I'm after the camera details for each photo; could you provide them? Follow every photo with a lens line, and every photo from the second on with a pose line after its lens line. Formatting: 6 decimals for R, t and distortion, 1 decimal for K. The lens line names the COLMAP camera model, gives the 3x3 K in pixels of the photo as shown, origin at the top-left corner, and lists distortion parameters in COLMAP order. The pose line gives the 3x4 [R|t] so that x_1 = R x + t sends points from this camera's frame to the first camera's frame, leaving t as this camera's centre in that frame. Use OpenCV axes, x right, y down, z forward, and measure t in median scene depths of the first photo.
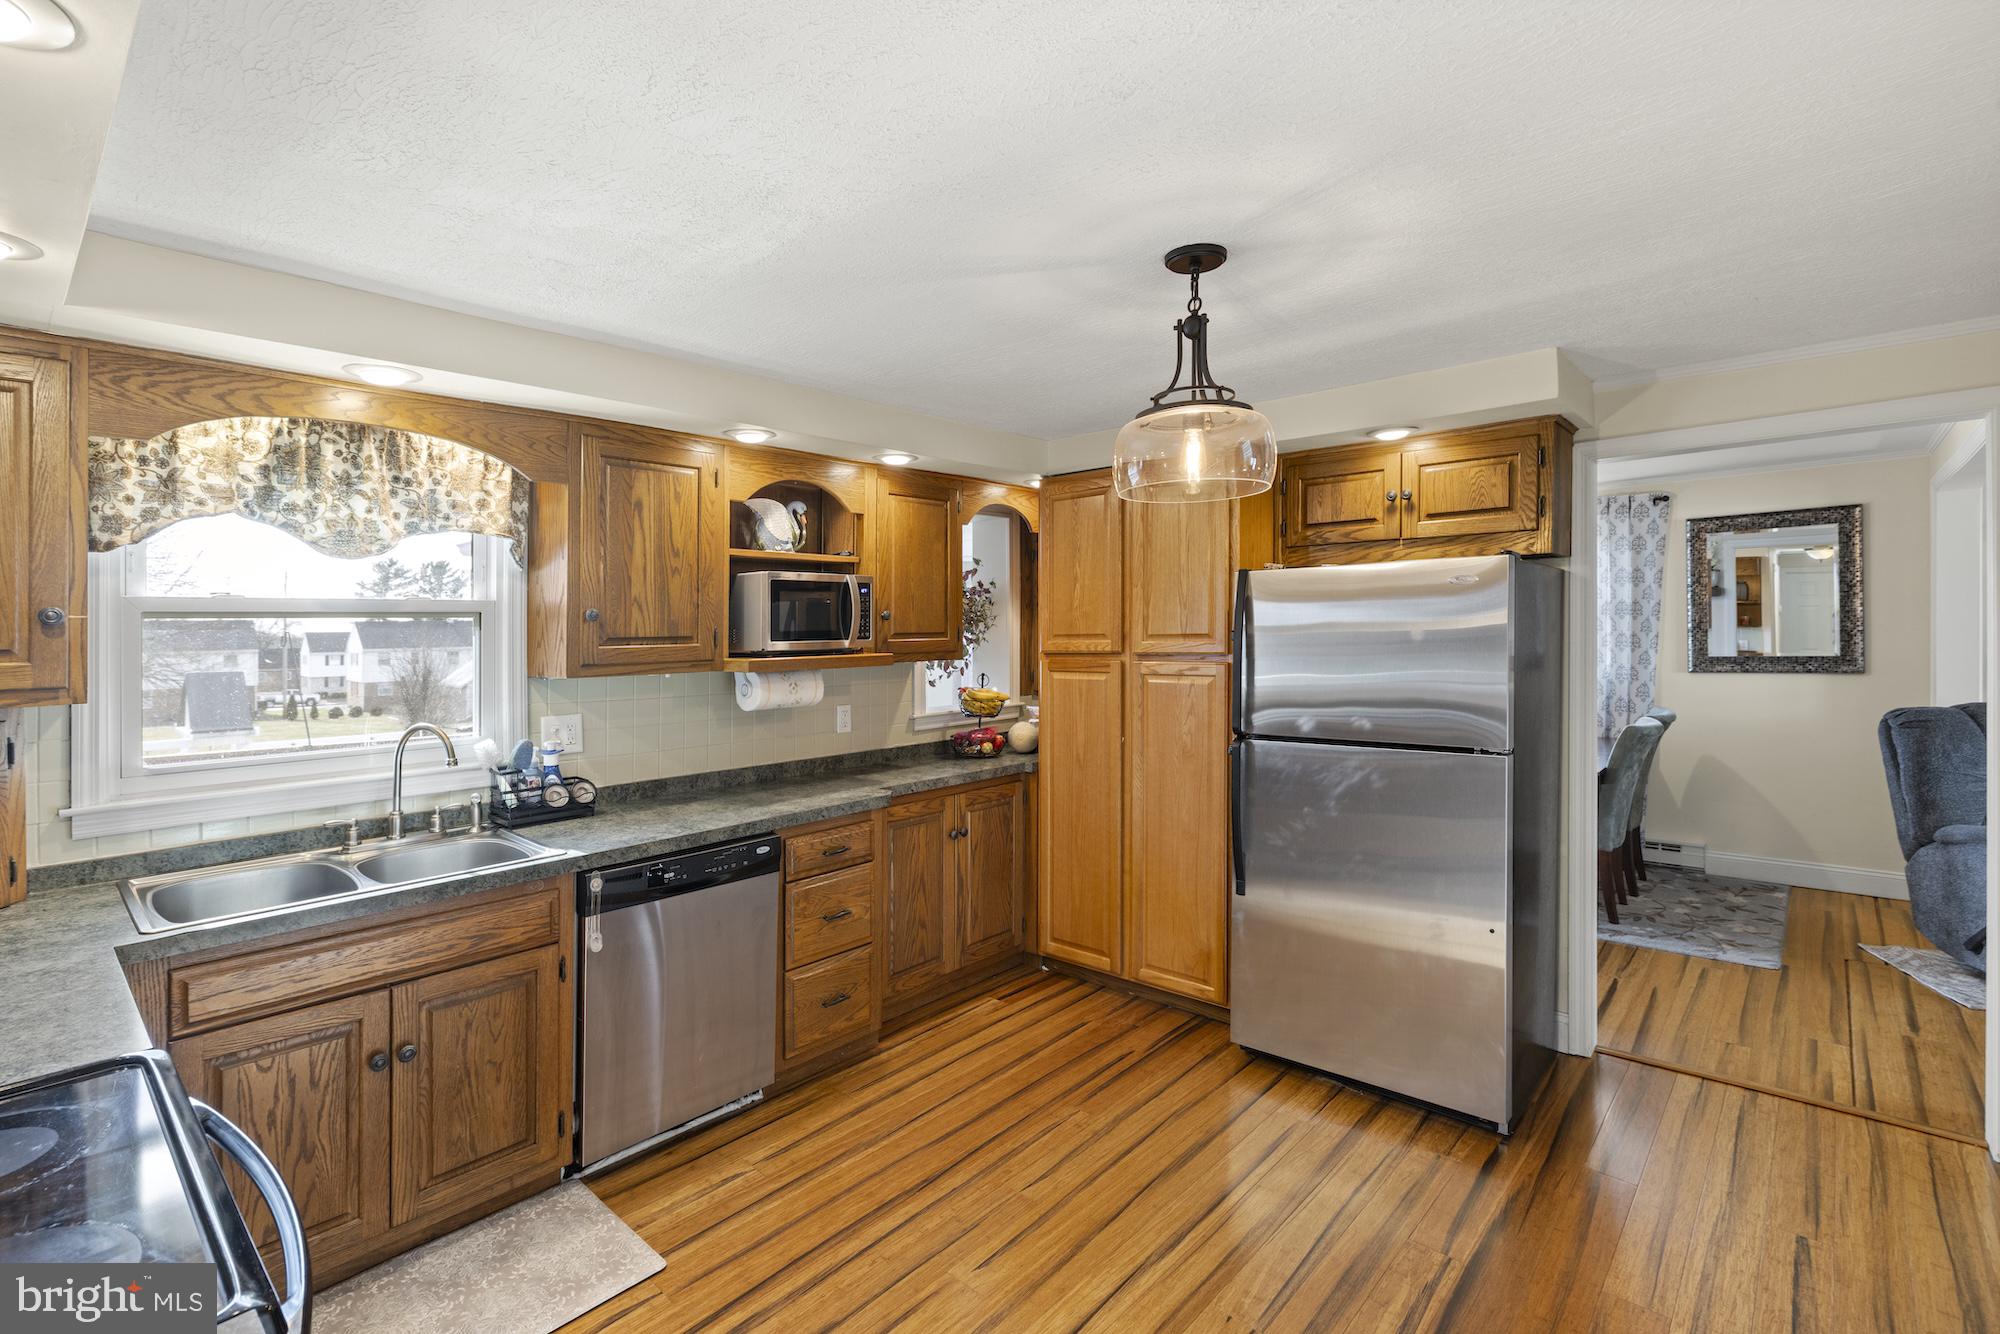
lens RADIAL K [[922.2, 0, 977.5], [0, 922.2, 644.2], [0, 0, 1]] dist [-0.003122, 0.000160]
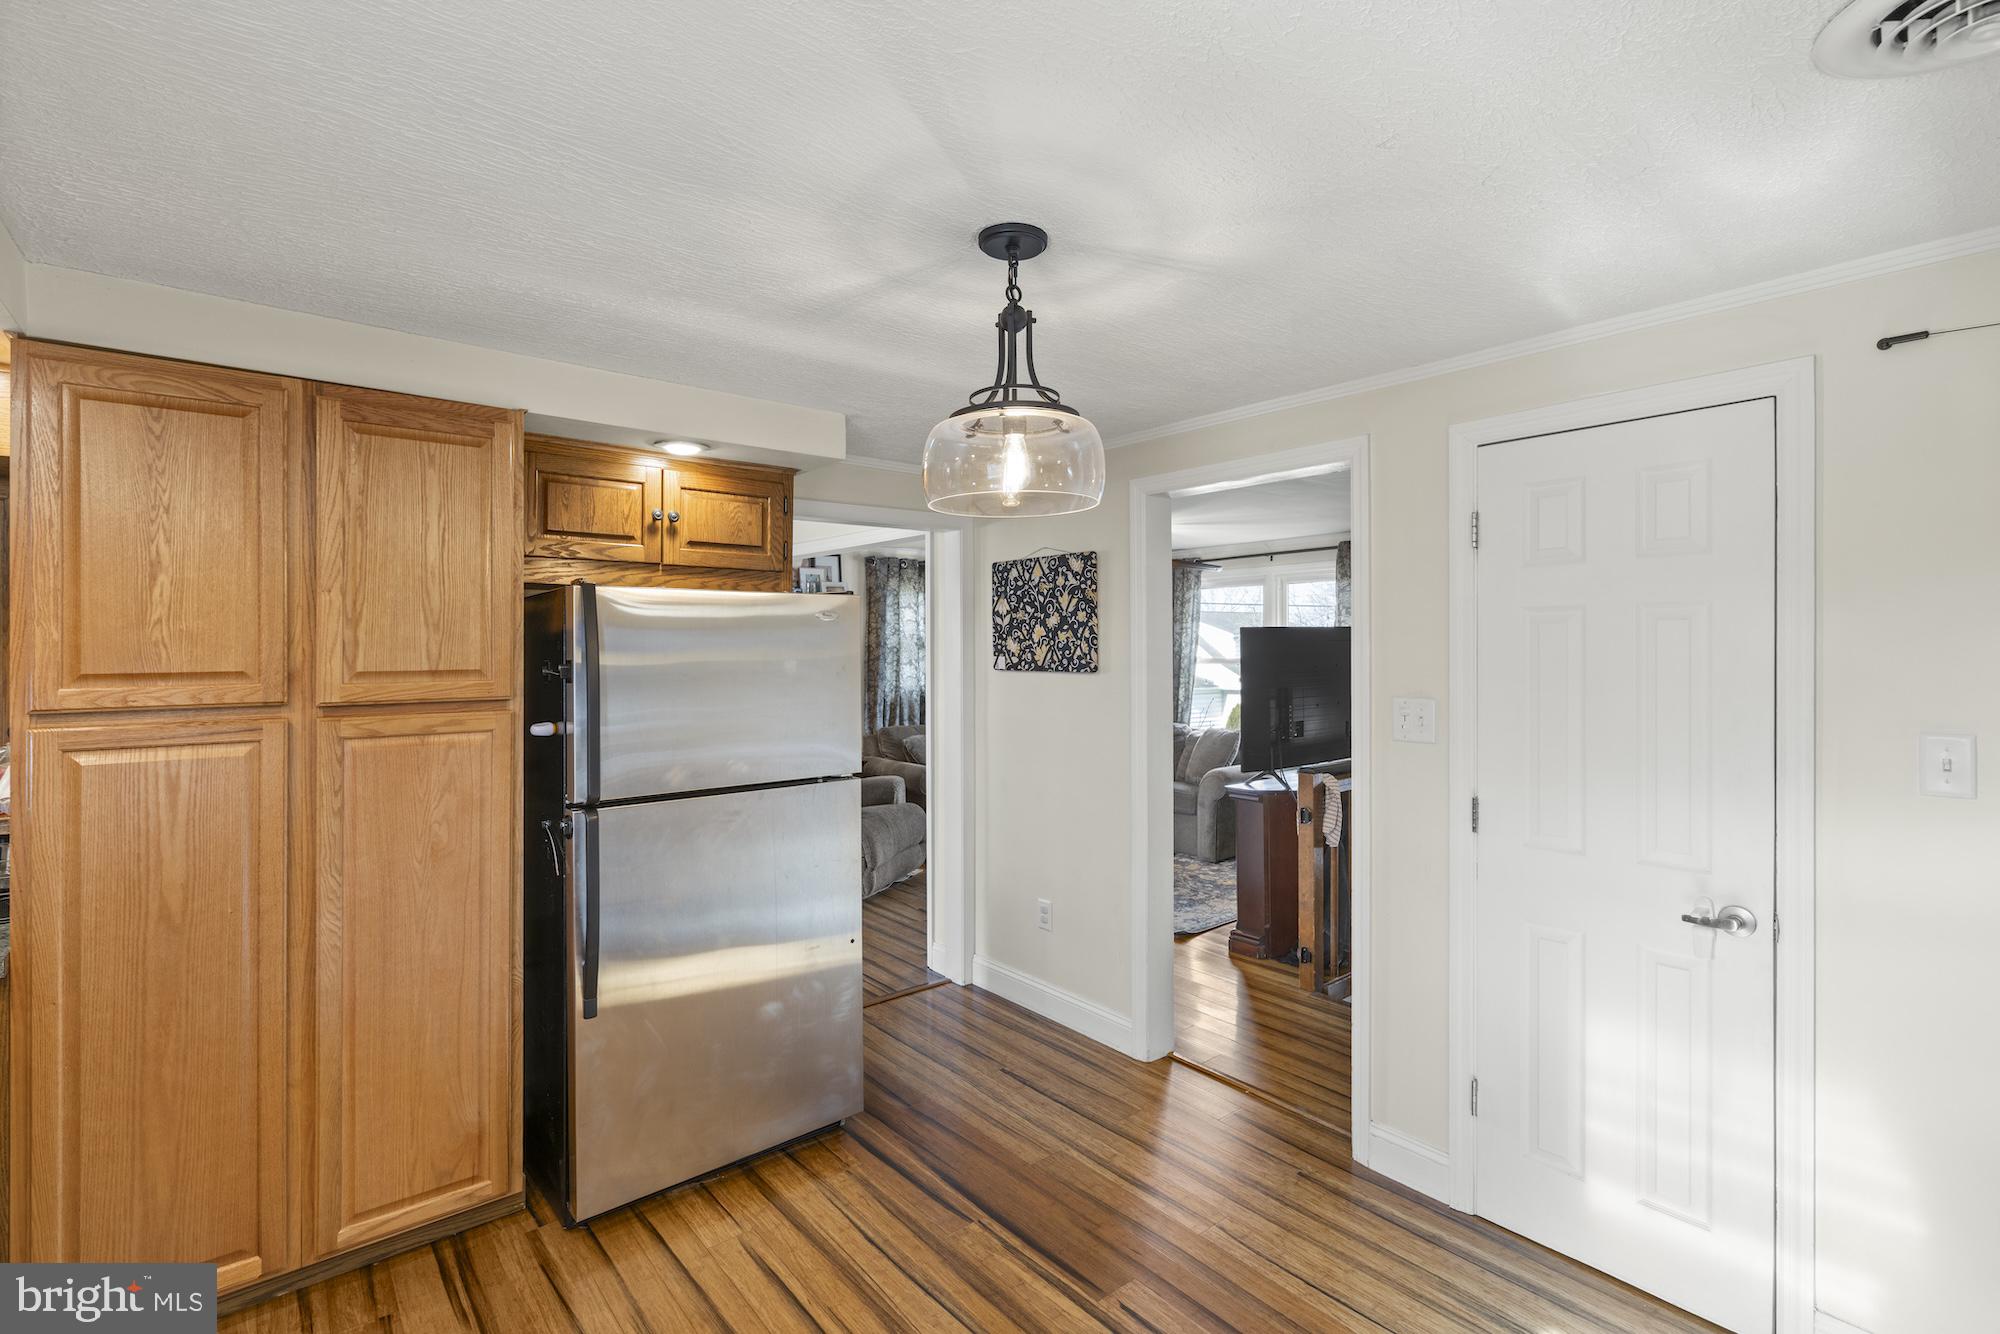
lens RADIAL K [[918.8, 0, 997.3], [0, 918.8, 675.8], [0, 0, 1]] dist [-0.001422, -0.000177]
pose [[0.132424, -0.012068, 0.991120, -0.416435], [0.021545, 0.999725, 0.009294, -0.005177], [-0.990959, 0.020123, 0.132648, 0.579912]]
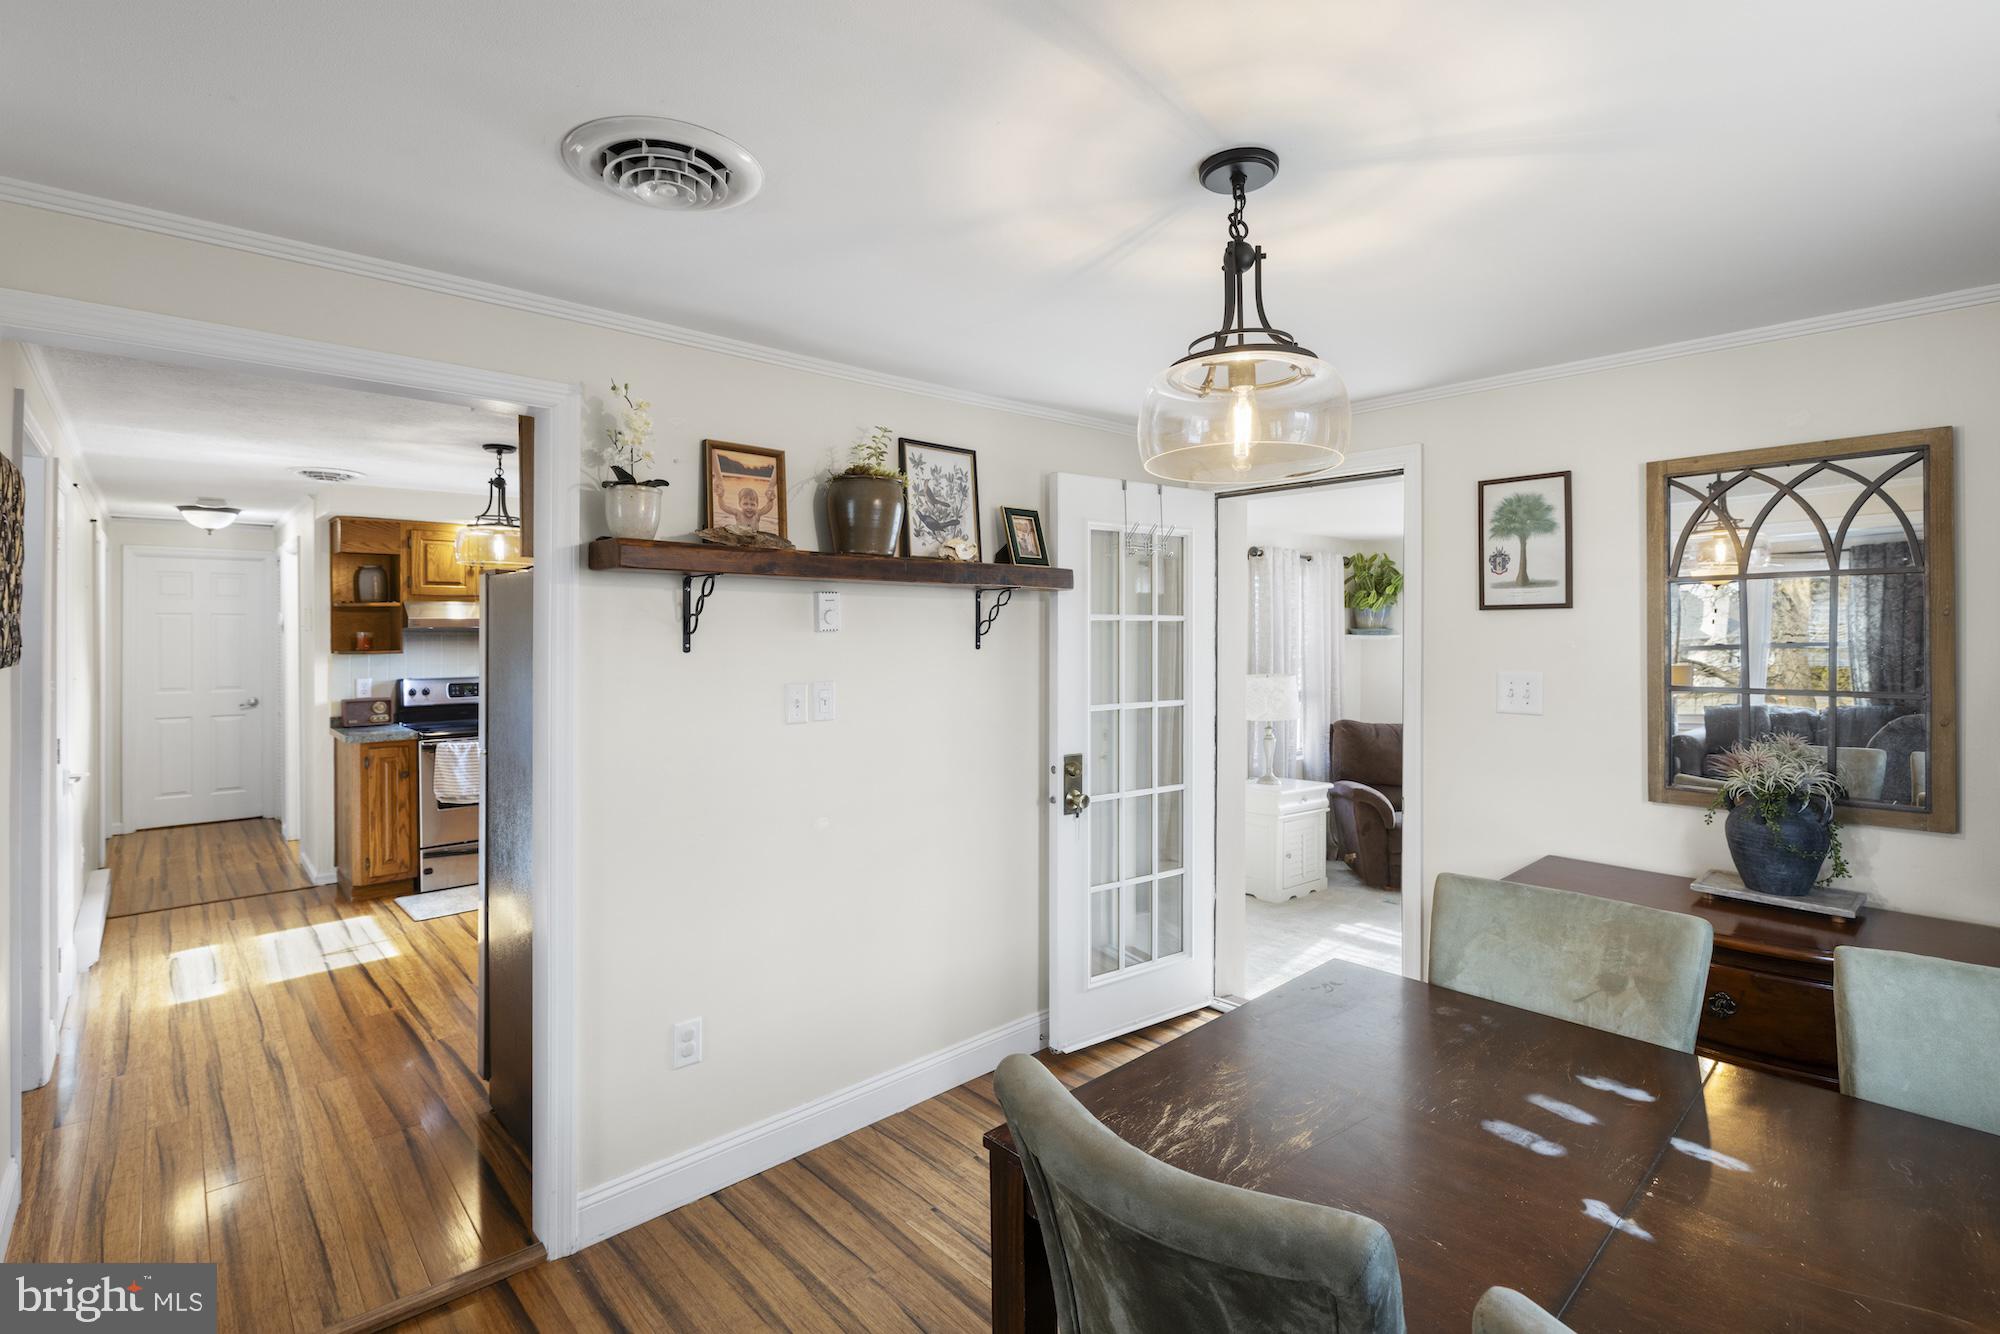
lens RADIAL K [[930.4, 0, 994.9], [0, 930.4, 631.1], [0, 0, 1]] dist [-0.004970, -0.000354]
pose [[-0.086763, 0.019736, -0.996033, 1.406452], [-0.017450, 0.999620, 0.021327, -0.051437], [0.996076, 0.019231, -0.086386, 1.468100]]
